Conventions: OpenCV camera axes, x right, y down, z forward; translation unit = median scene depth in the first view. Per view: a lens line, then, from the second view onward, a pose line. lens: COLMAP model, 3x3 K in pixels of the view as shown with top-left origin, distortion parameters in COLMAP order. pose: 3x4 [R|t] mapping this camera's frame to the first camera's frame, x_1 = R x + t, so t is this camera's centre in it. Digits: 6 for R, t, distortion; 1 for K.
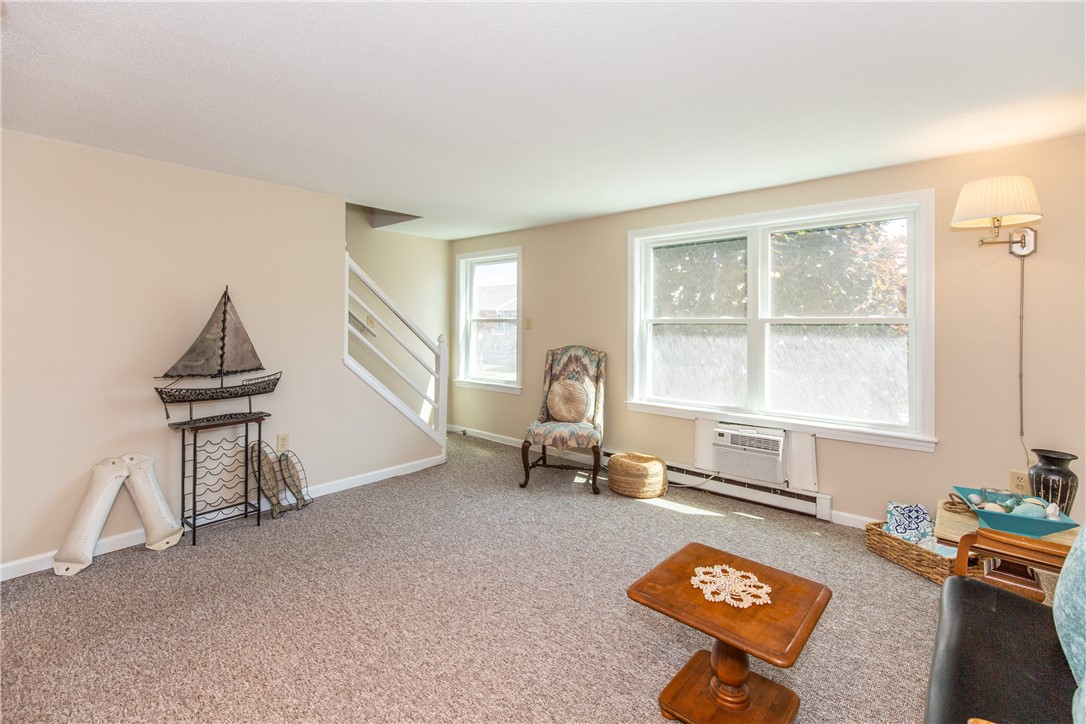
lens RADIAL K [[492.2, 0, 551.3], [0, 492.2, 325.9], [0, 0, 1]] dist [0.007351, -0.000929]
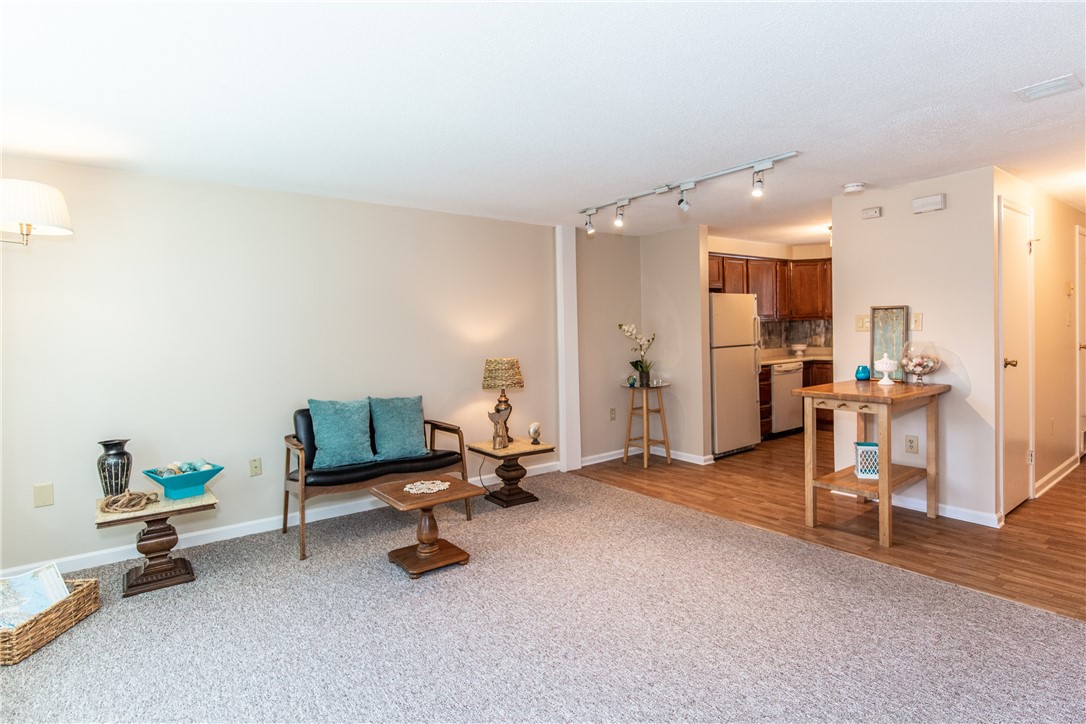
lens RADIAL K [[552.6, 0, 536.4], [0, 552.6, 339.4], [0, 0, 1]] dist [-0.015252, 0.005663]
pose [[-0.972544, 0.010495, 0.232483, -0.234144], [0.015788, 0.999657, 0.020917, -0.005599], [-0.232184, 0.024013, -0.972376, 1.442956]]
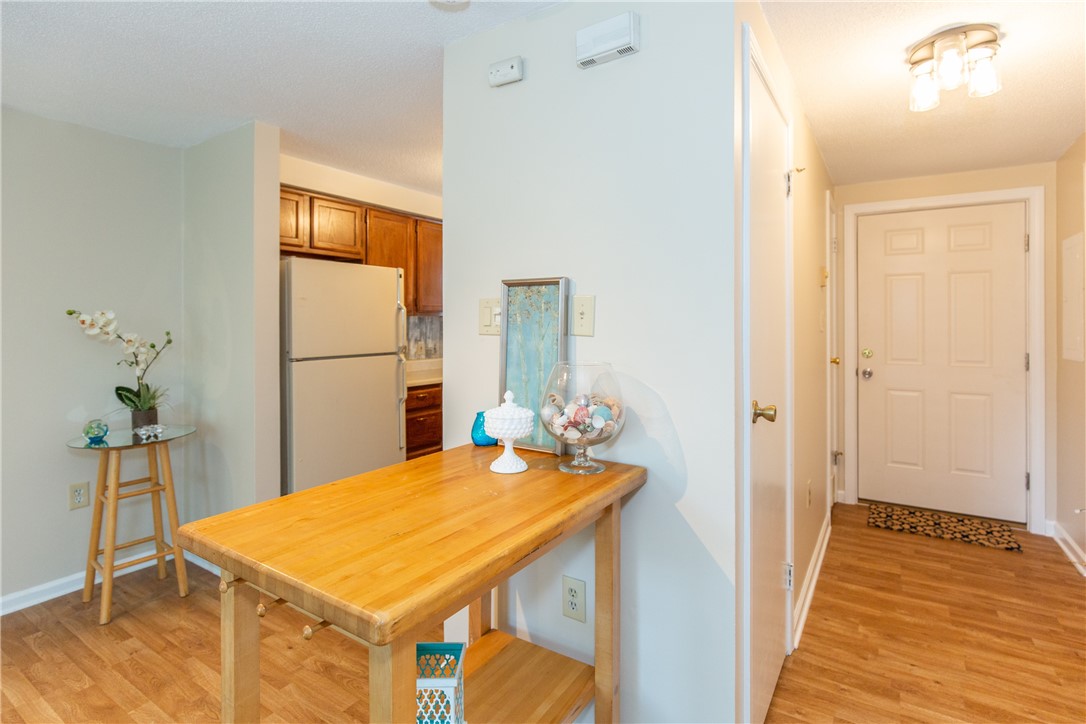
lens RADIAL K [[516.2, 0, 533.8], [0, 516.2, 319.0], [0, 0, 1]] dist [0.003251, 0.000362]
pose [[-0.992899, -0.011170, -0.118435, -0.663470], [-0.009667, 0.999865, -0.013259, 0.005272], [0.118568, -0.012020, -0.992873, 0.550083]]
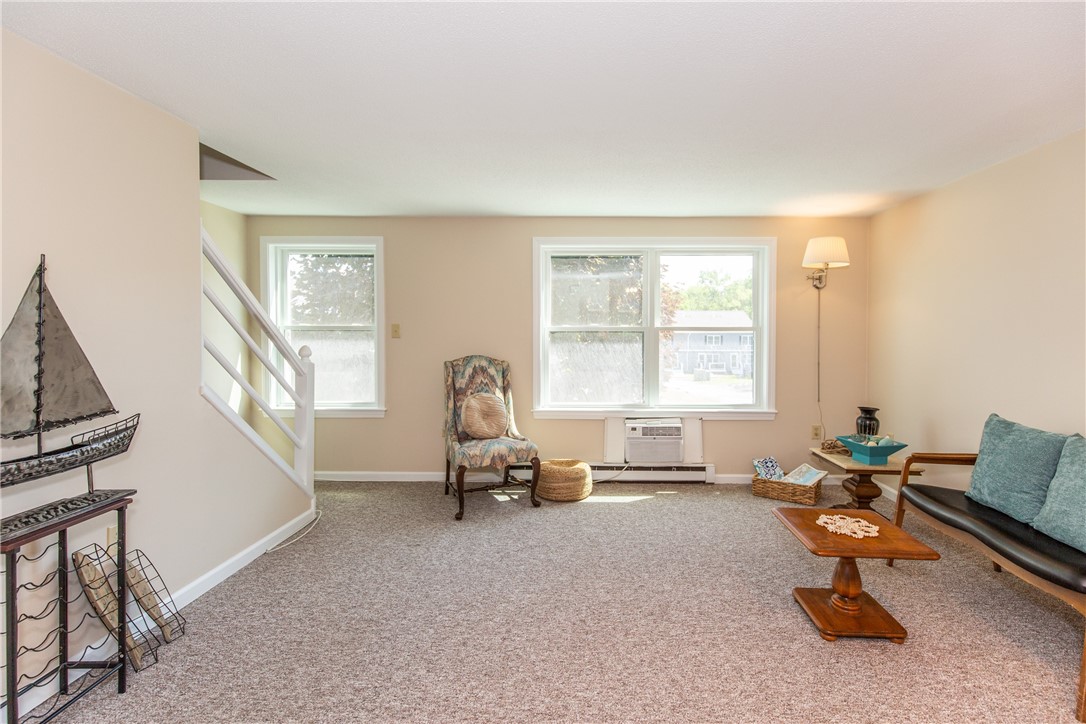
lens RADIAL K [[492.2, 0, 594.5], [0, 492.2, 344.2], [0, 0, 1]] dist [0.007351, -0.000929]
pose [[0.760009, -0.015428, 0.649729, -0.540570], [0.003310, 0.999797, 0.019868, 0.002500], [-0.649904, -0.012949, 0.759906, 0.230464]]
